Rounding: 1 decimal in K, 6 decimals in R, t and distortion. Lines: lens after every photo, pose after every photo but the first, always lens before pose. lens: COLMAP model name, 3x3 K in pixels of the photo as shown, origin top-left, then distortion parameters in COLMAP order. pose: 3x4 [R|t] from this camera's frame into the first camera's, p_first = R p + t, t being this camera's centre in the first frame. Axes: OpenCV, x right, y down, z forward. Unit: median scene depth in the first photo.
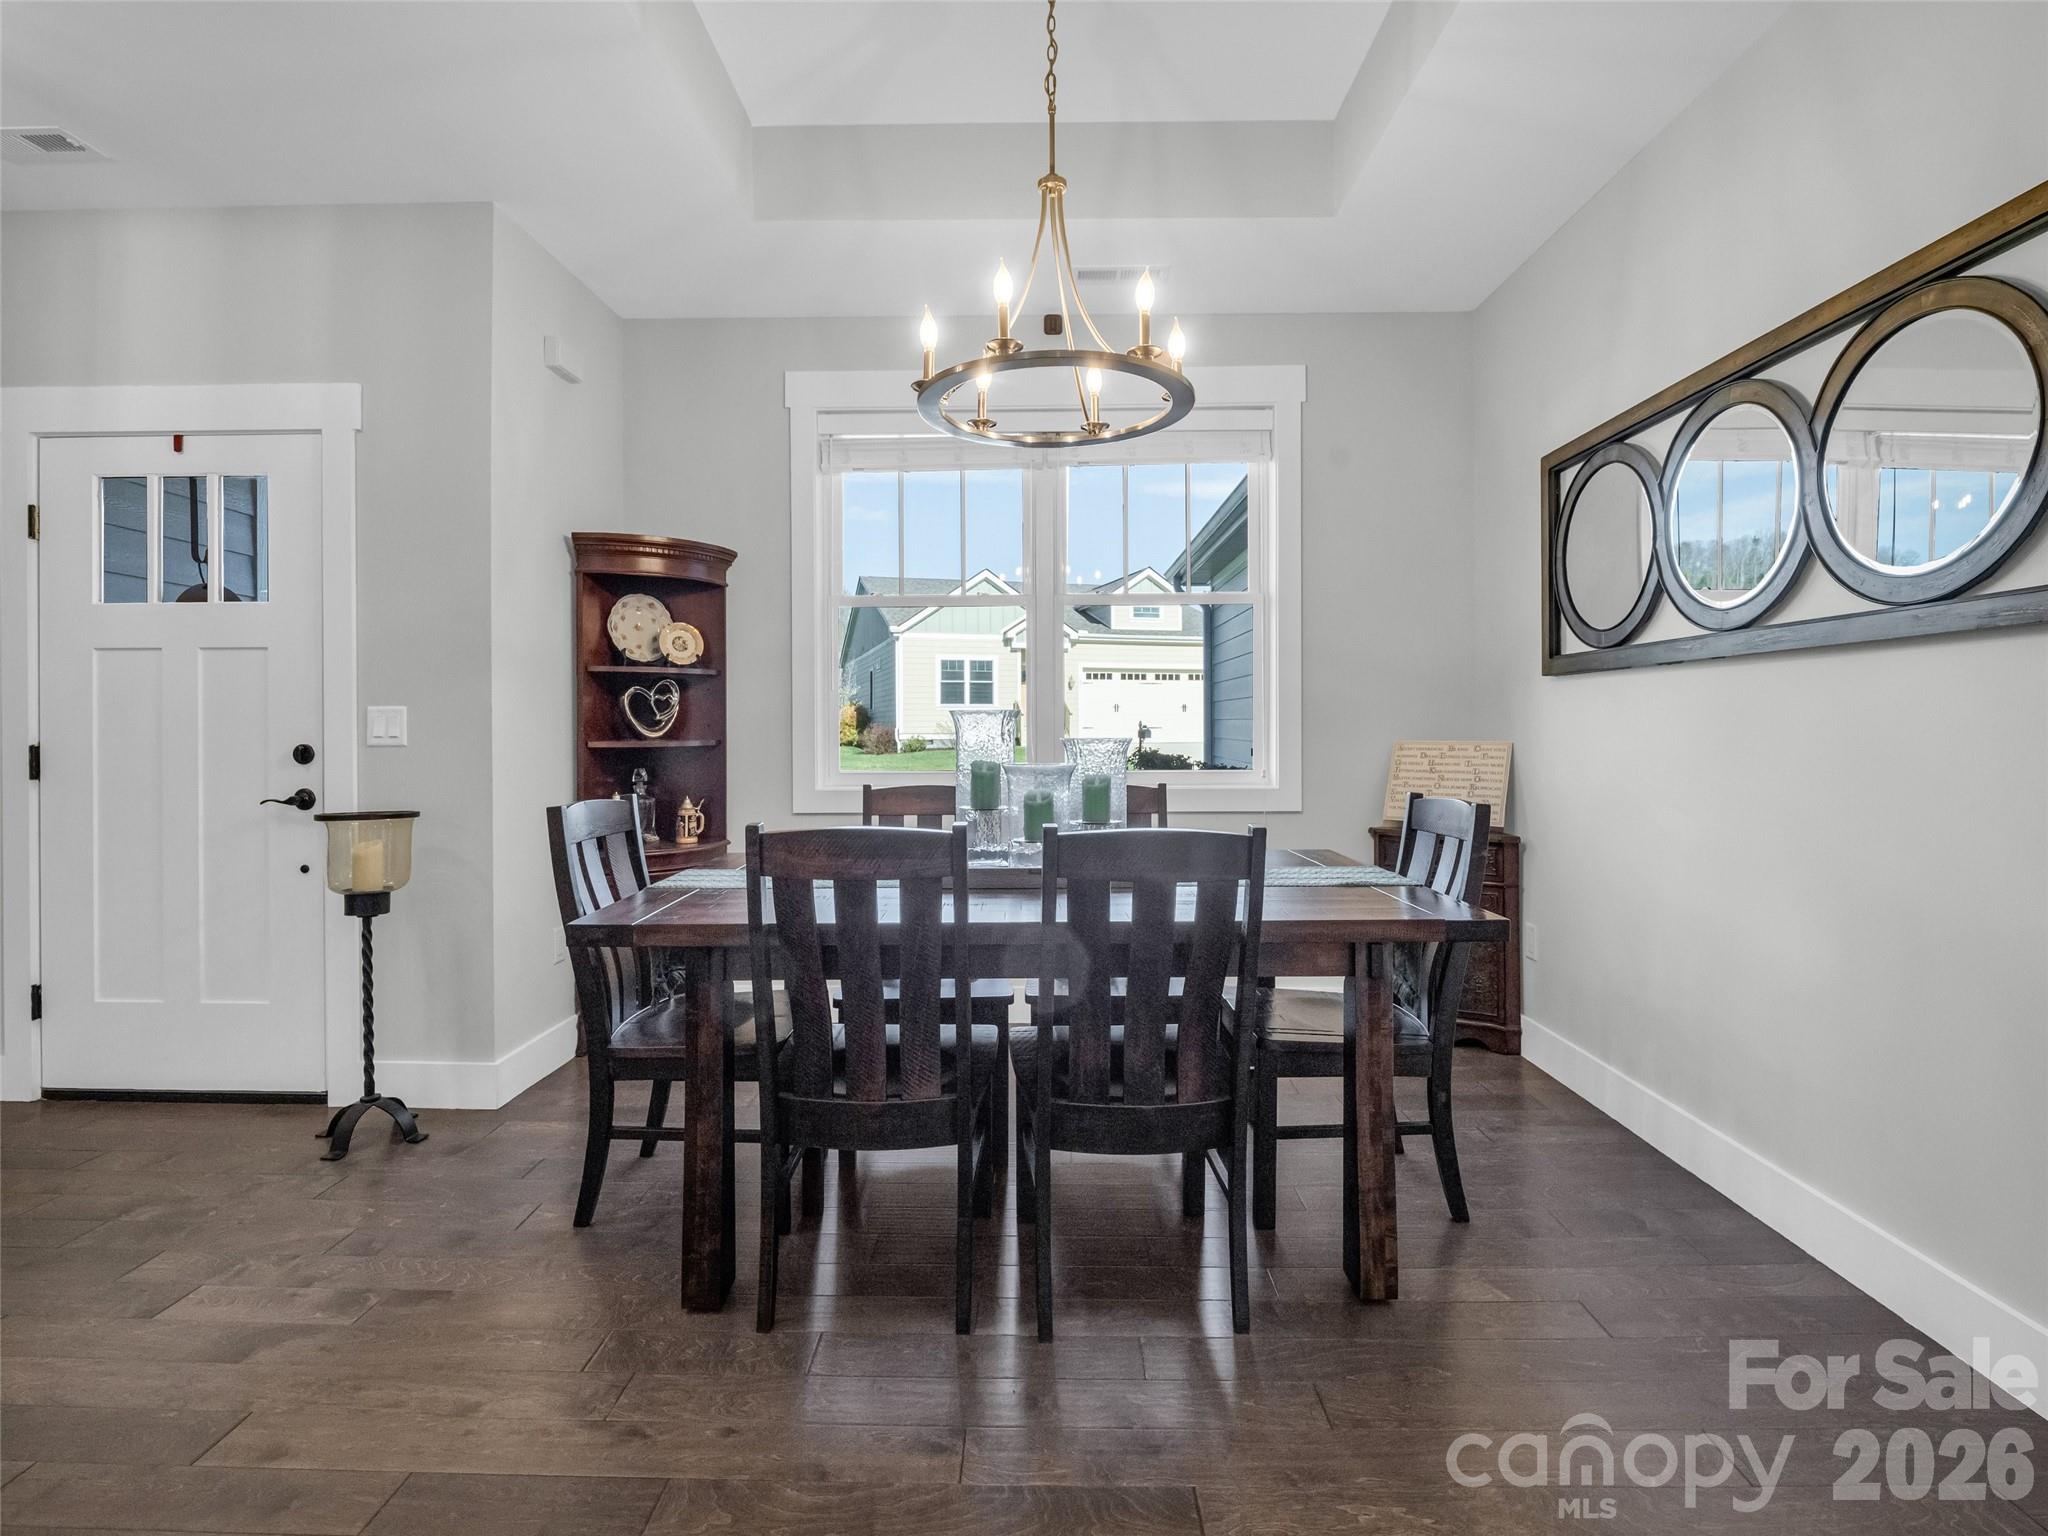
lens RADIAL K [[1011.1, 0, 1028.4], [0, 1011.1, 732.6], [0, 0, 1]] dist [-0.010426, -0.005118]
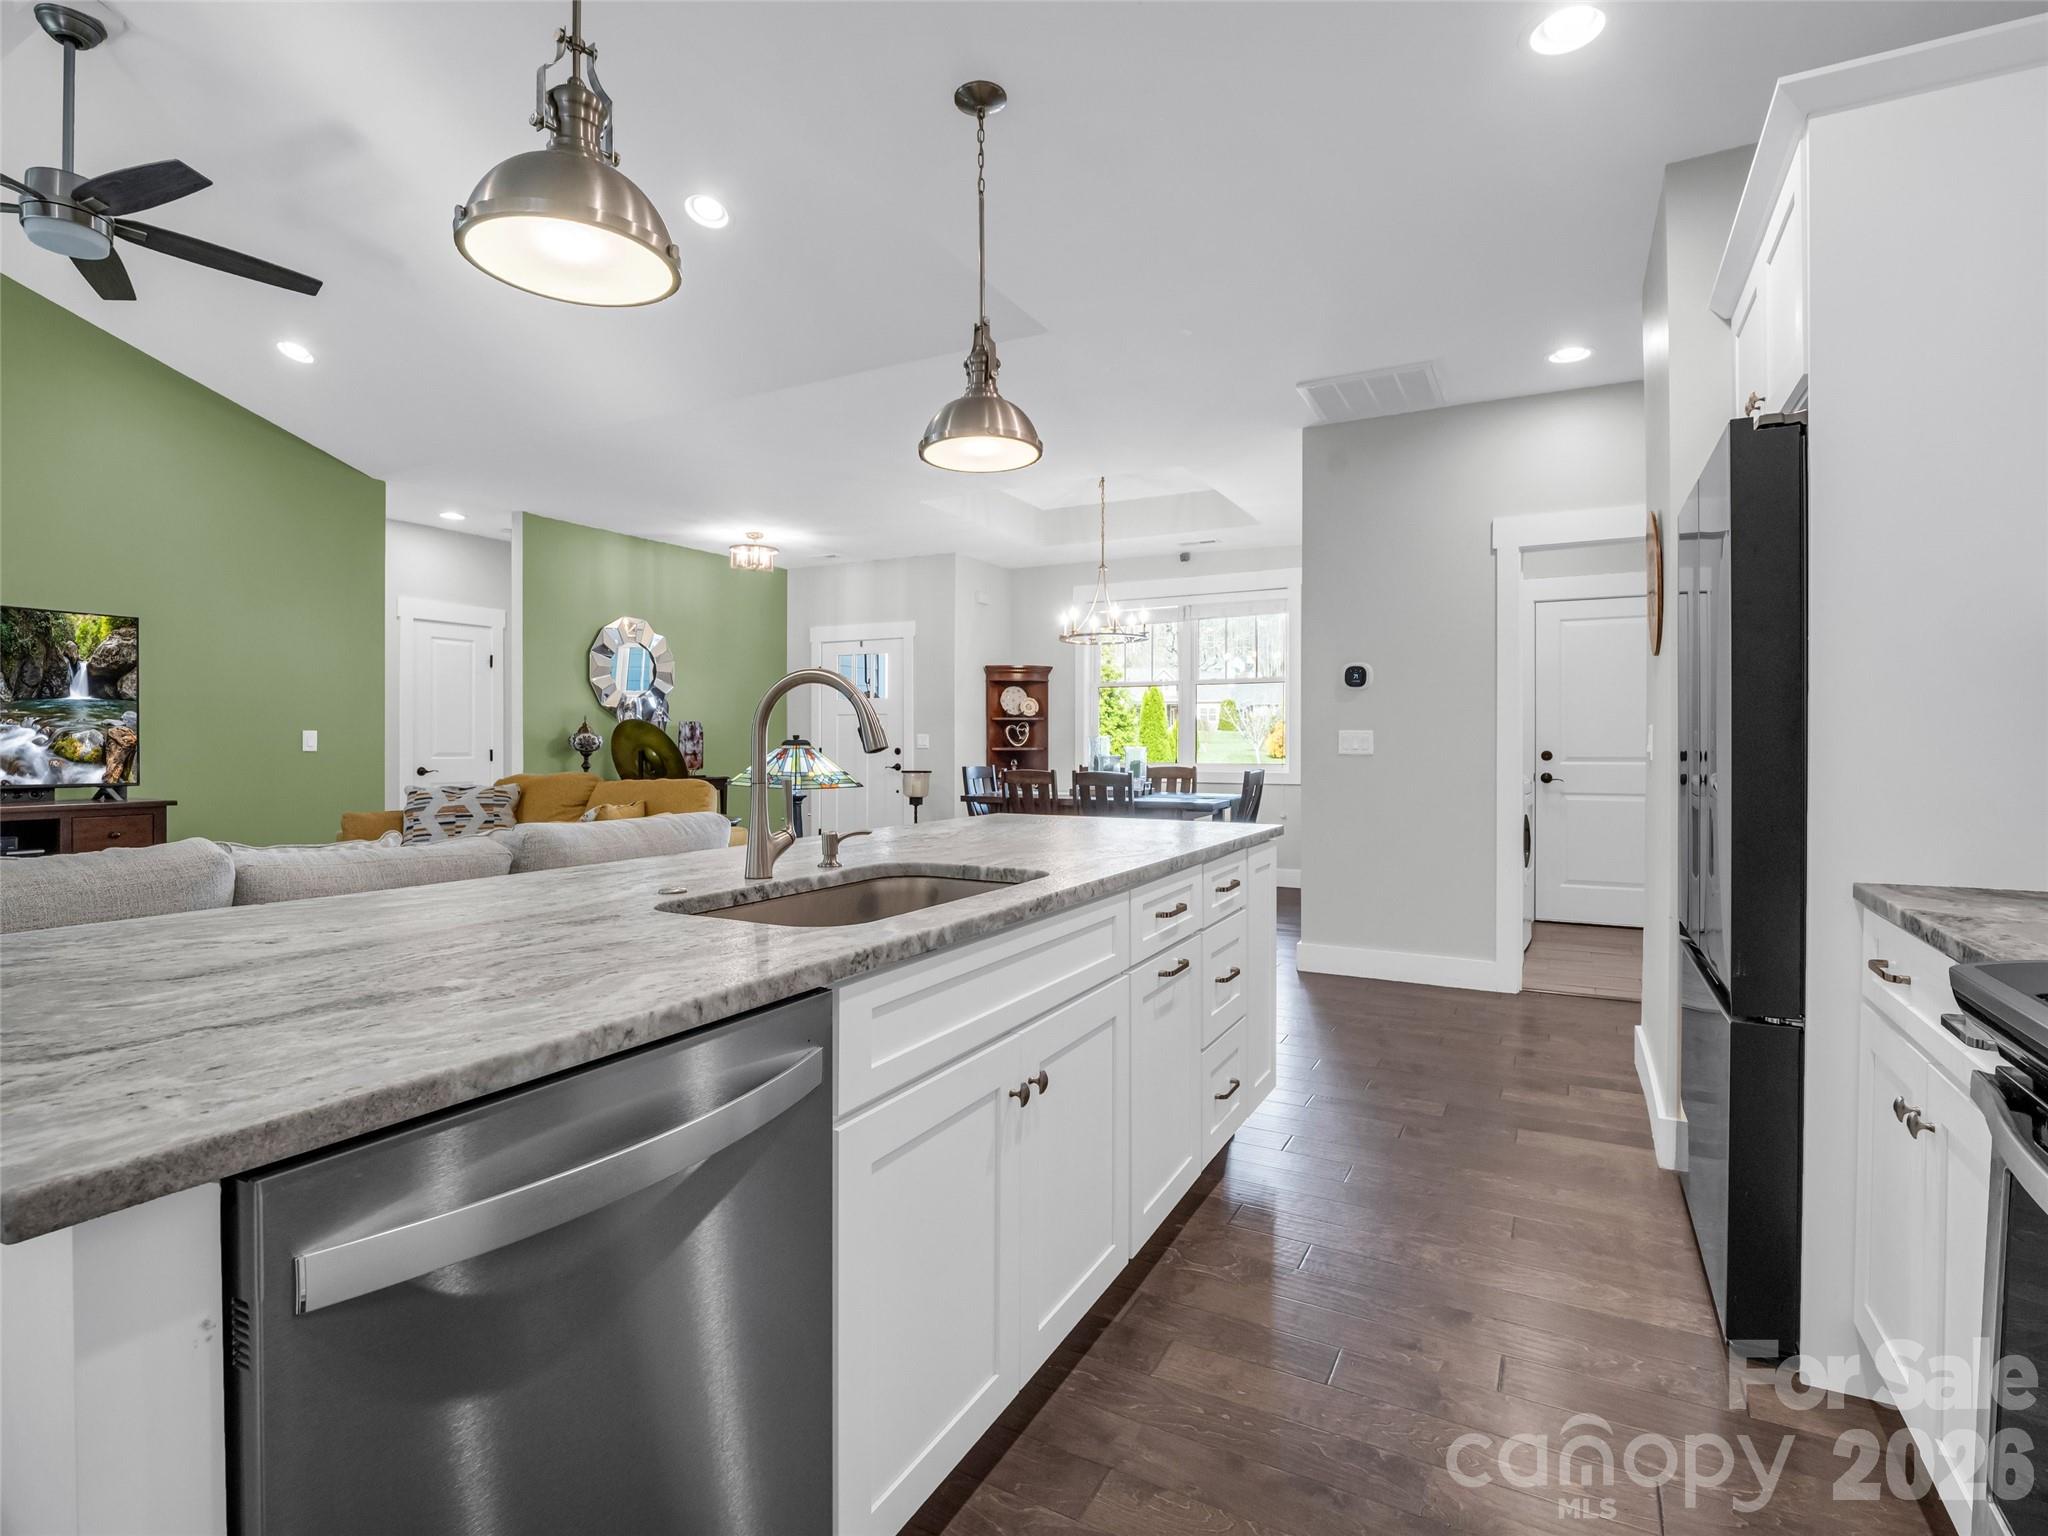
lens RADIAL K [[1011.1, 0, 1009.0], [0, 1011.1, 751.6], [0, 0, 1]] dist [-0.010426, -0.005118]
pose [[0.877419, 0.009563, -0.479629, 0.826461], [-0.006701, 0.999948, 0.007677, -0.001251], [0.479678, -0.003522, 0.877438, -1.212956]]
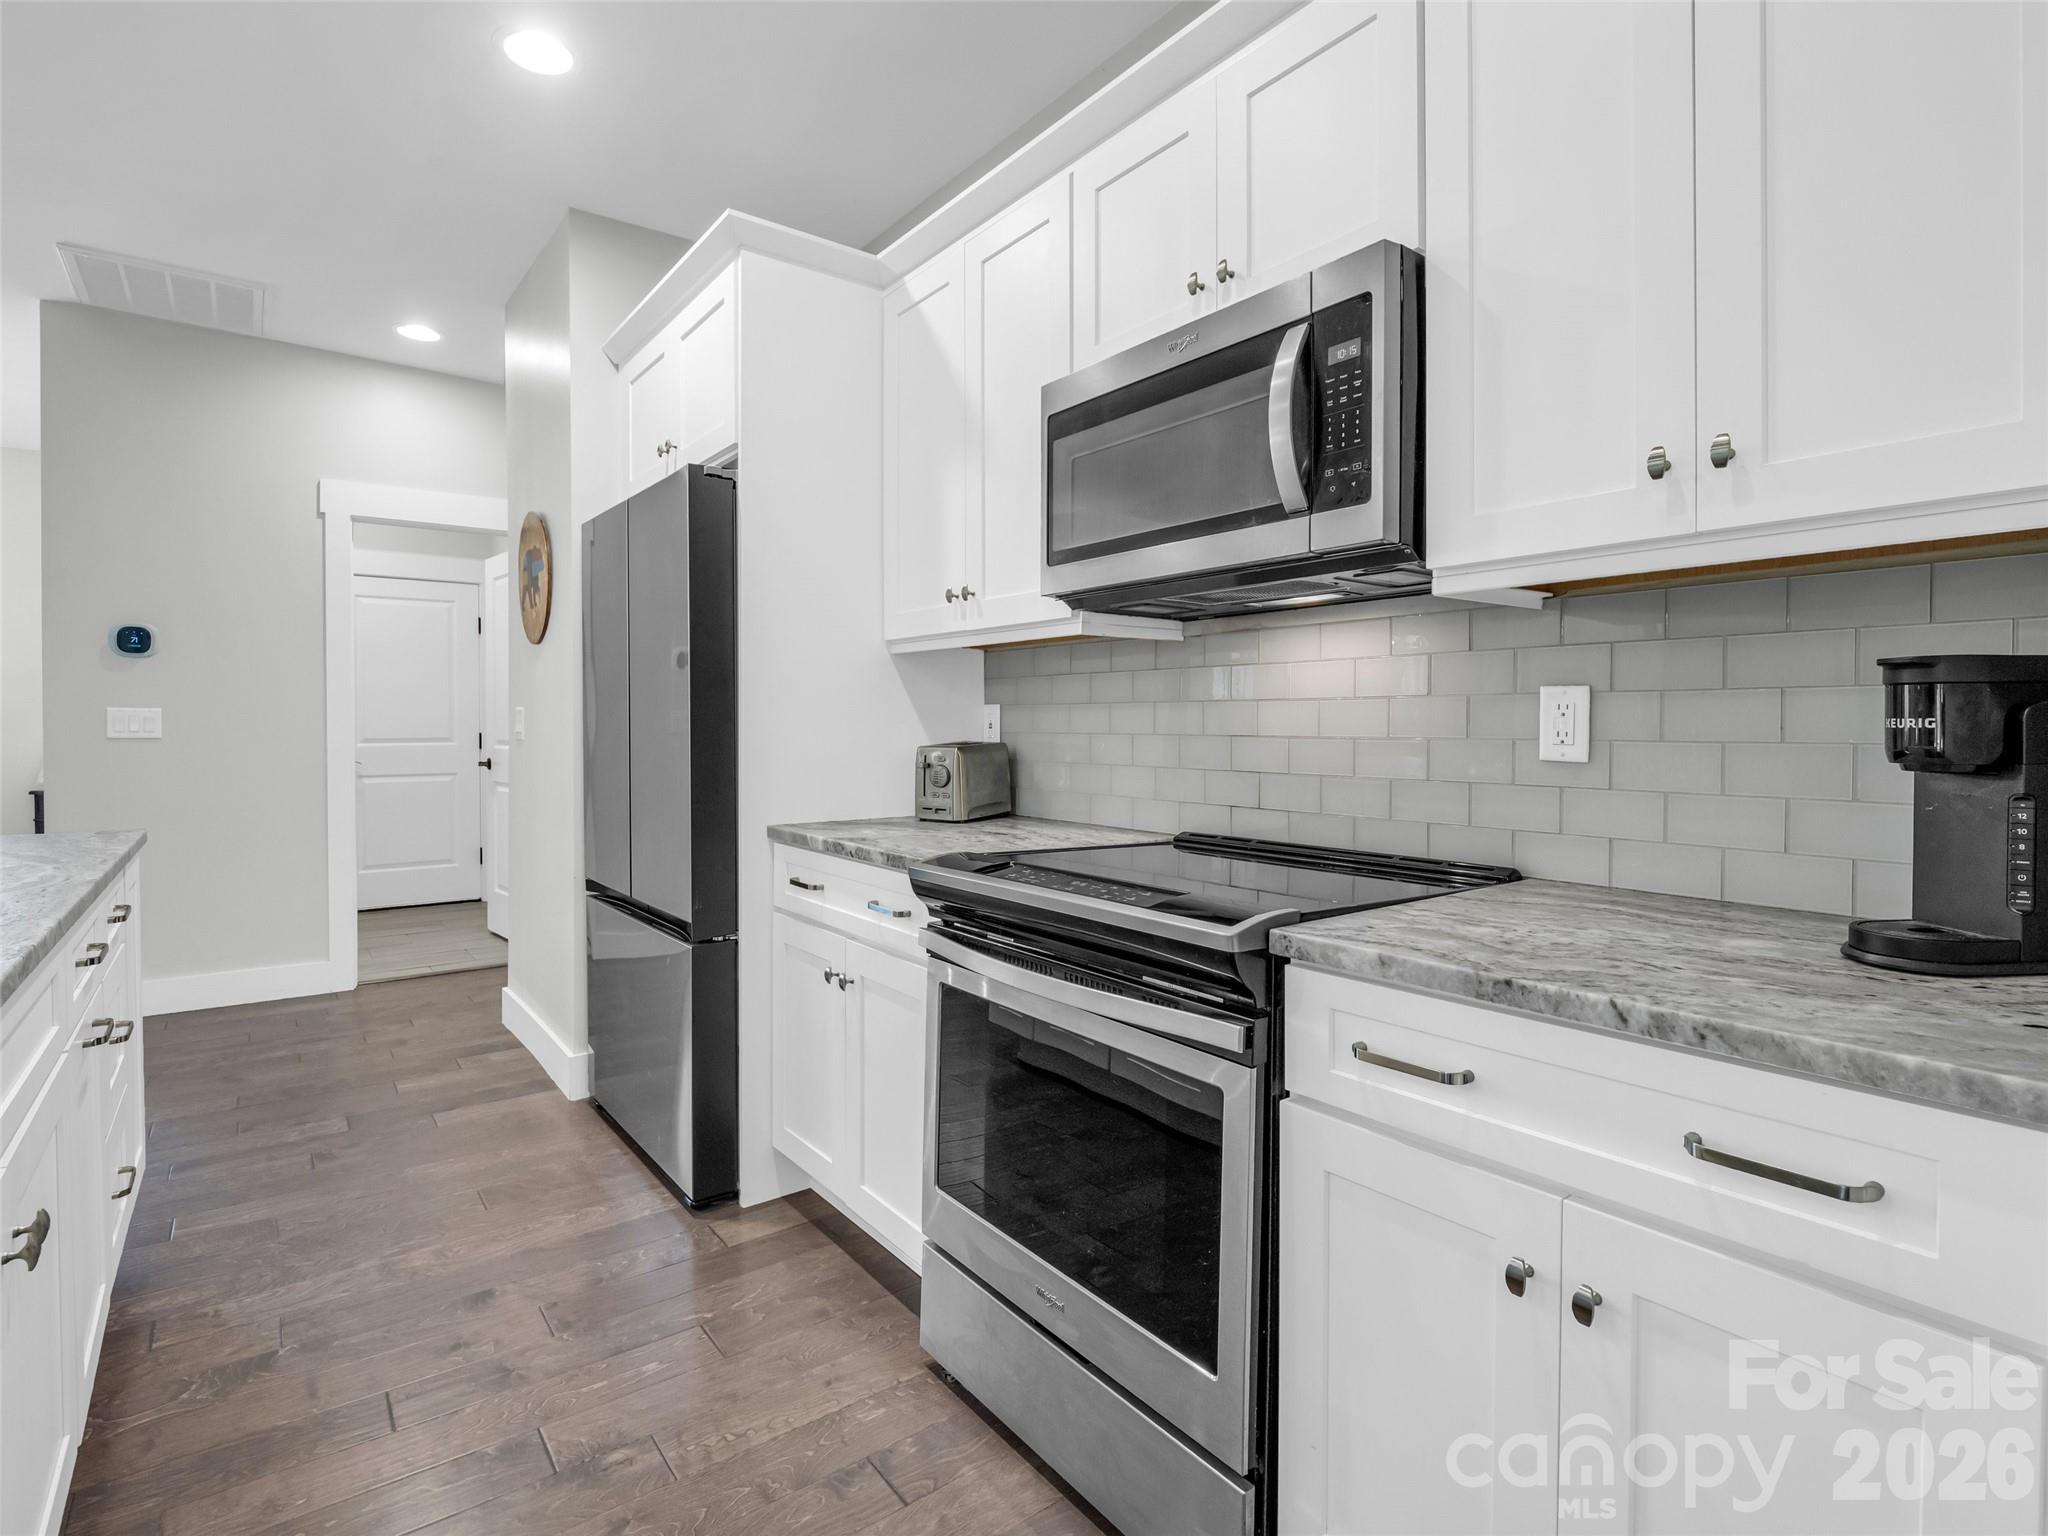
lens RADIAL K [[1011.1, 0, 1025.3], [0, 1011.1, 752.2], [0, 0, 1]] dist [-0.010426, -0.005118]
pose [[0.788958, -0.010744, 0.614353, 0.668006], [-0.002727, 0.999776, 0.020987, -0.000268], [-0.614441, -0.018234, 0.788752, -1.224491]]
